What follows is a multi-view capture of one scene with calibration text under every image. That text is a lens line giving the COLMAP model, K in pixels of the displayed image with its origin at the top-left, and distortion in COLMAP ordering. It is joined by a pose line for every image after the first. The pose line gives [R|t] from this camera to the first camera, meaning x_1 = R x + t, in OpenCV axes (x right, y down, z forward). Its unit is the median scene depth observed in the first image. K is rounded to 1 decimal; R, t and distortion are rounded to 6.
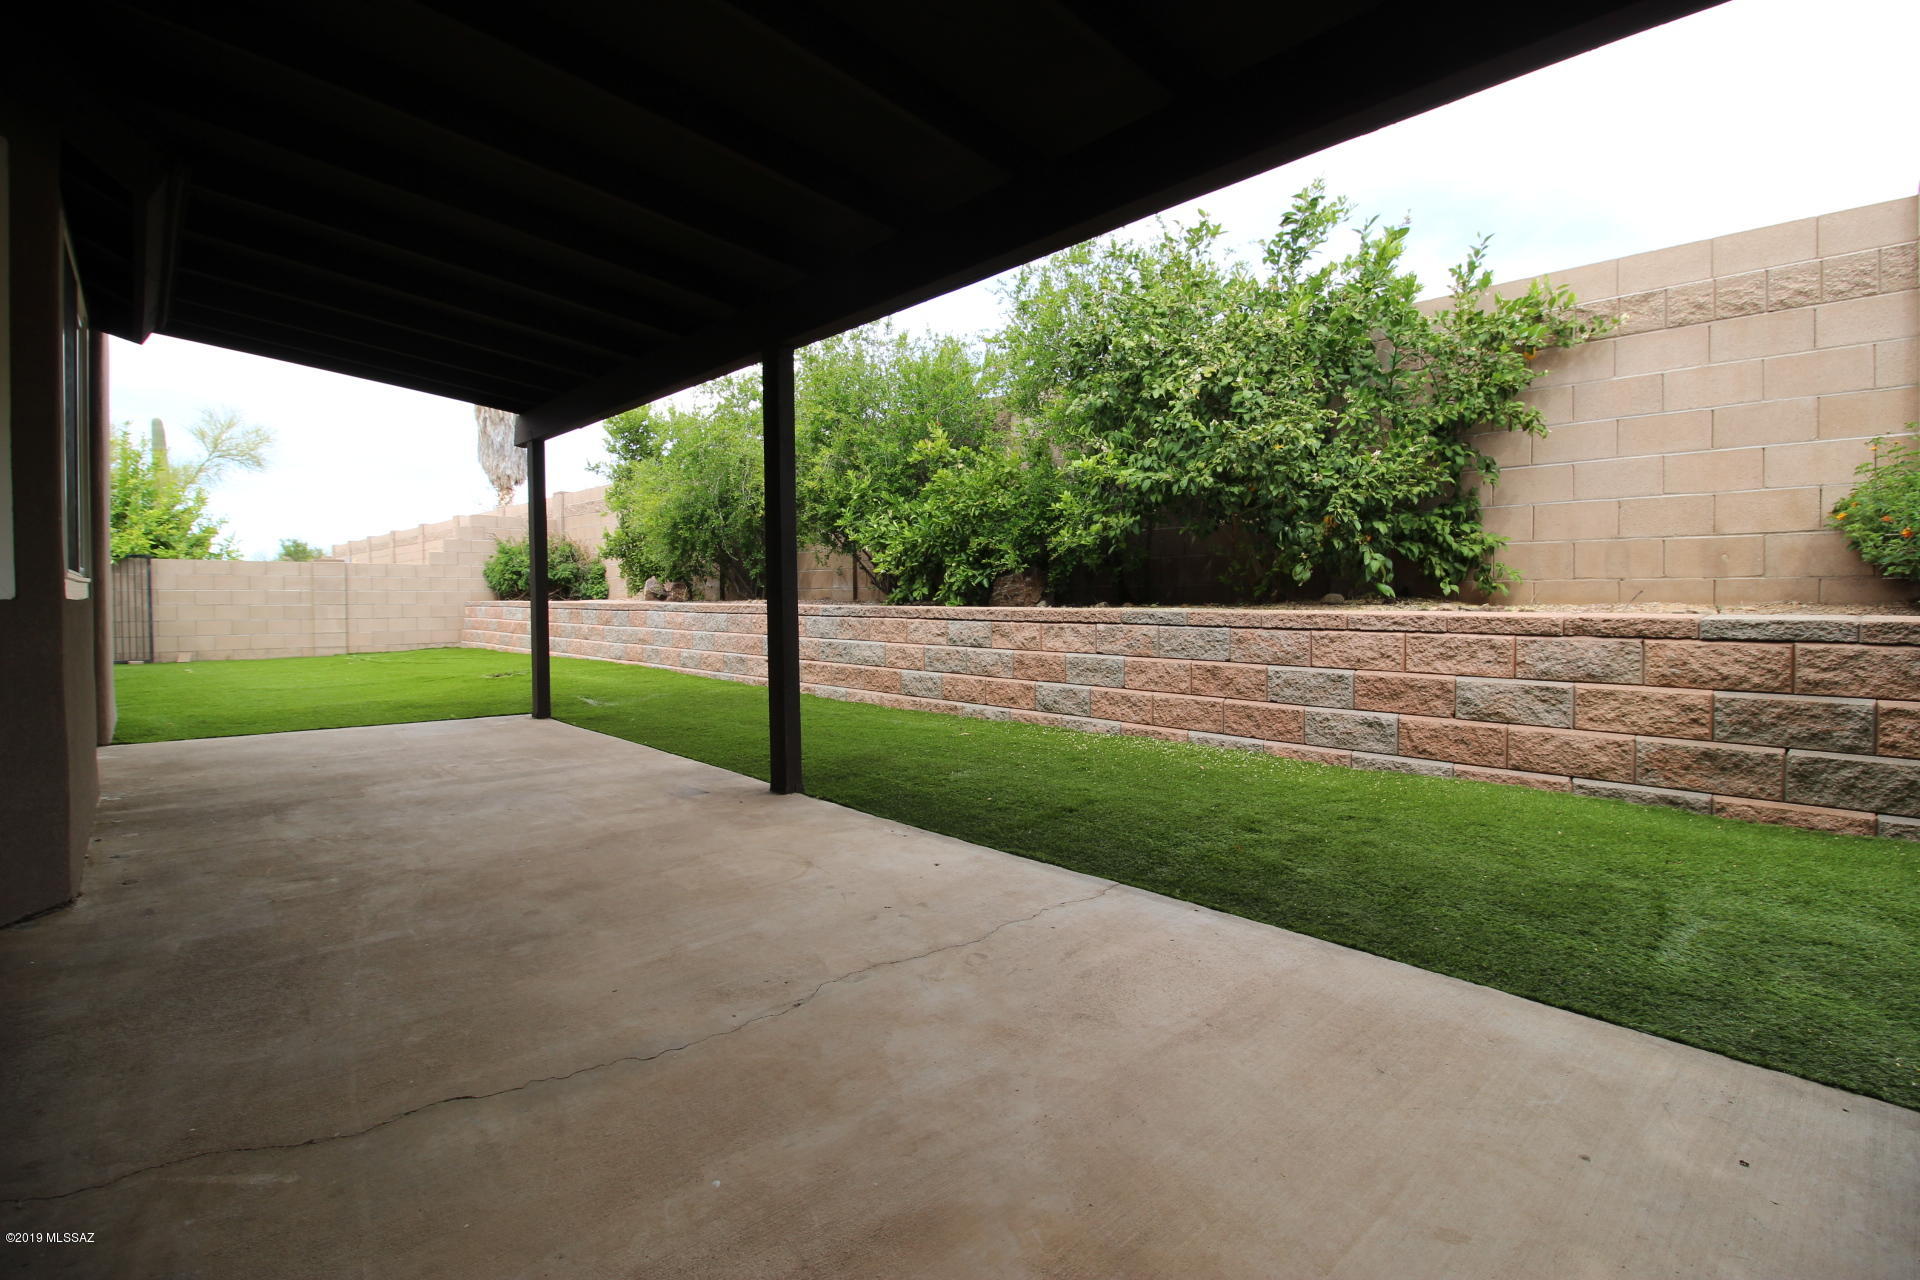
lens RADIAL K [[885.7, 0, 966.6], [0, 885.7, 635.7], [0, 0, 1]] dist [-0.005221, -0.009431]
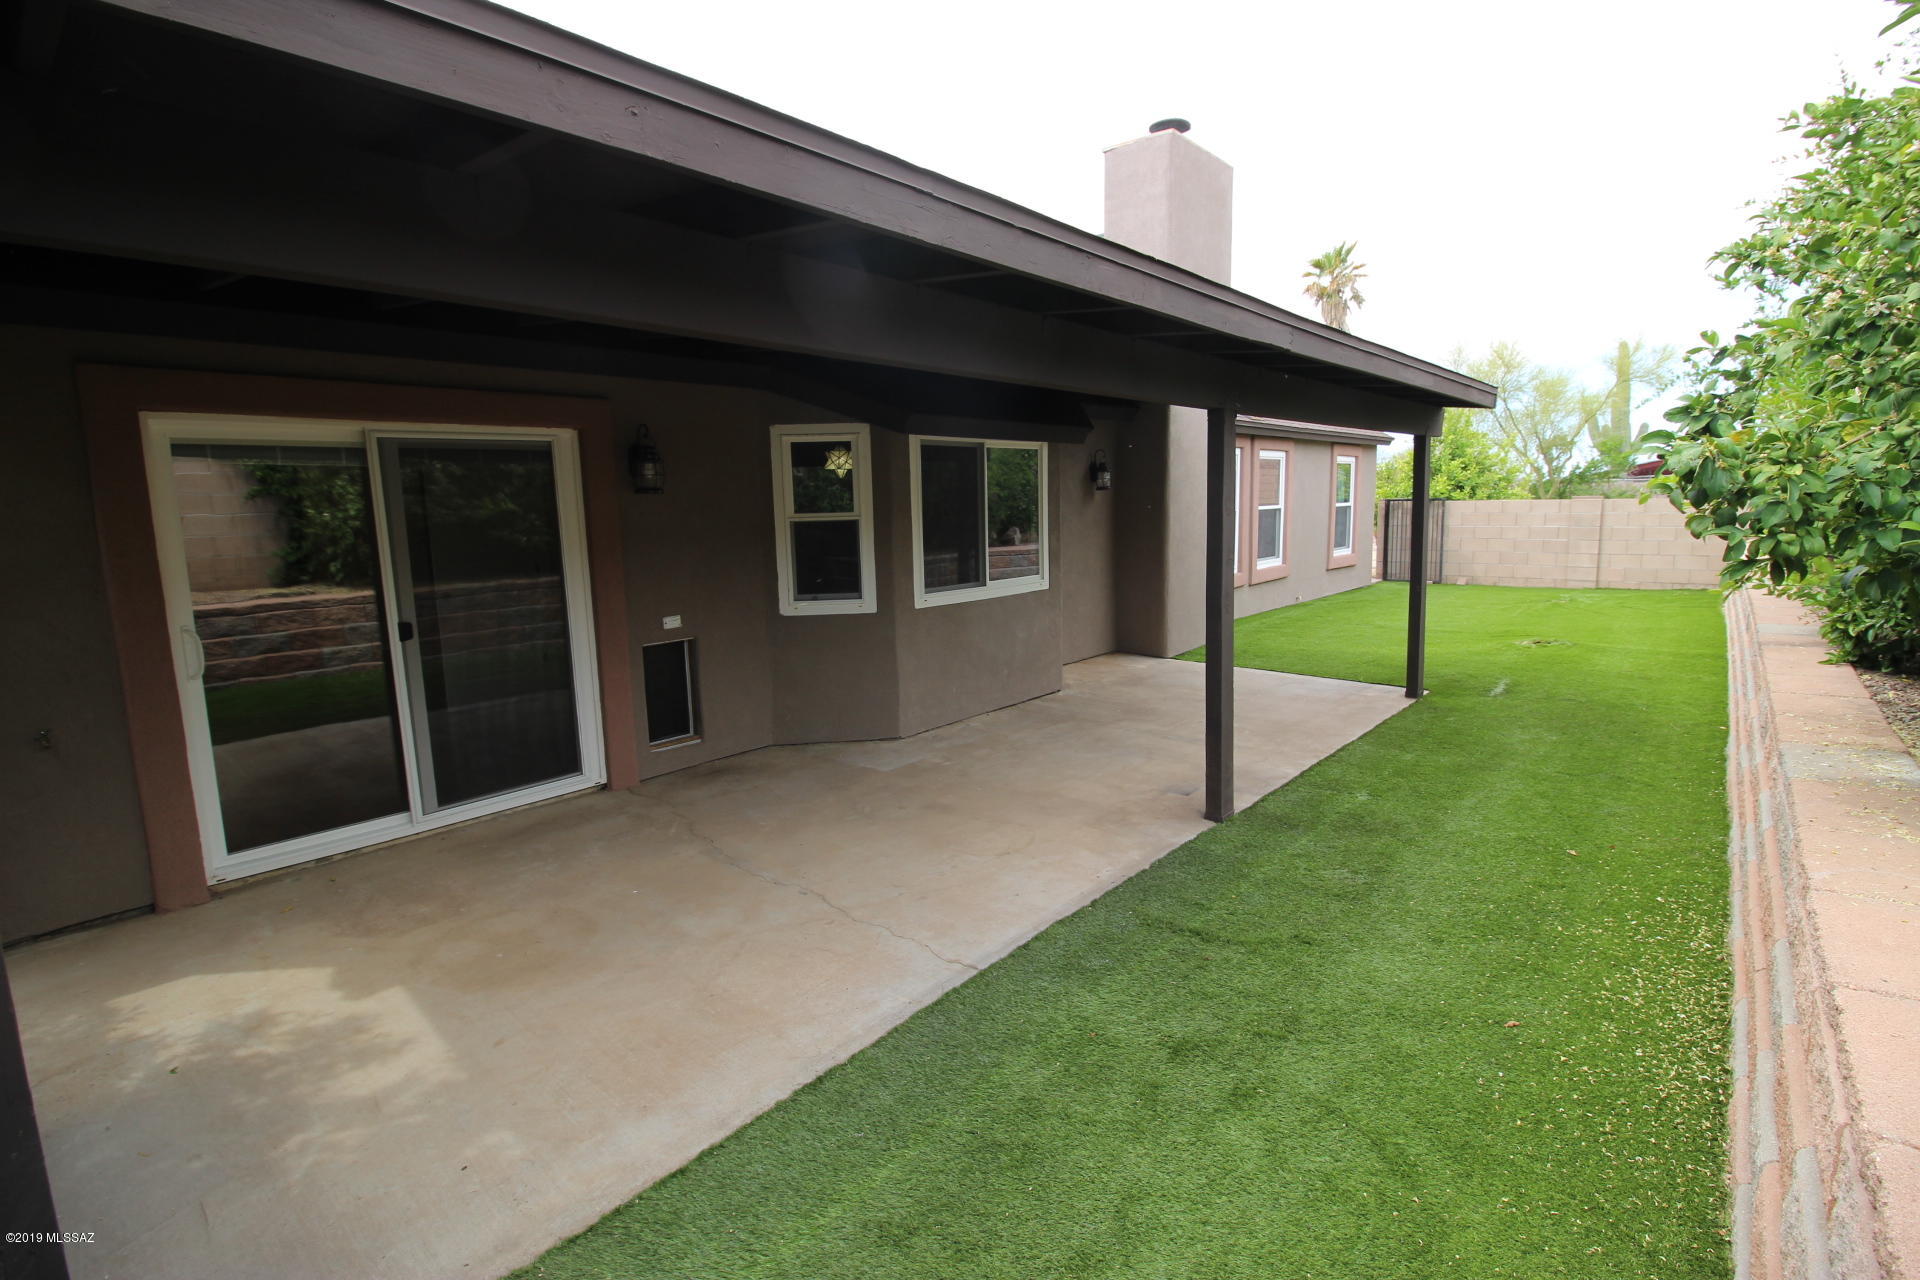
lens RADIAL K [[885.7, 0, 974.6], [0, 885.7, 647.7], [0, 0, 1]] dist [-0.005221, -0.009431]
pose [[0.101840, 0.160105, -0.981832, 0.263059], [-0.019916, 0.987094, 0.158897, -0.065331], [0.994601, 0.003372, 0.103715, 0.191661]]
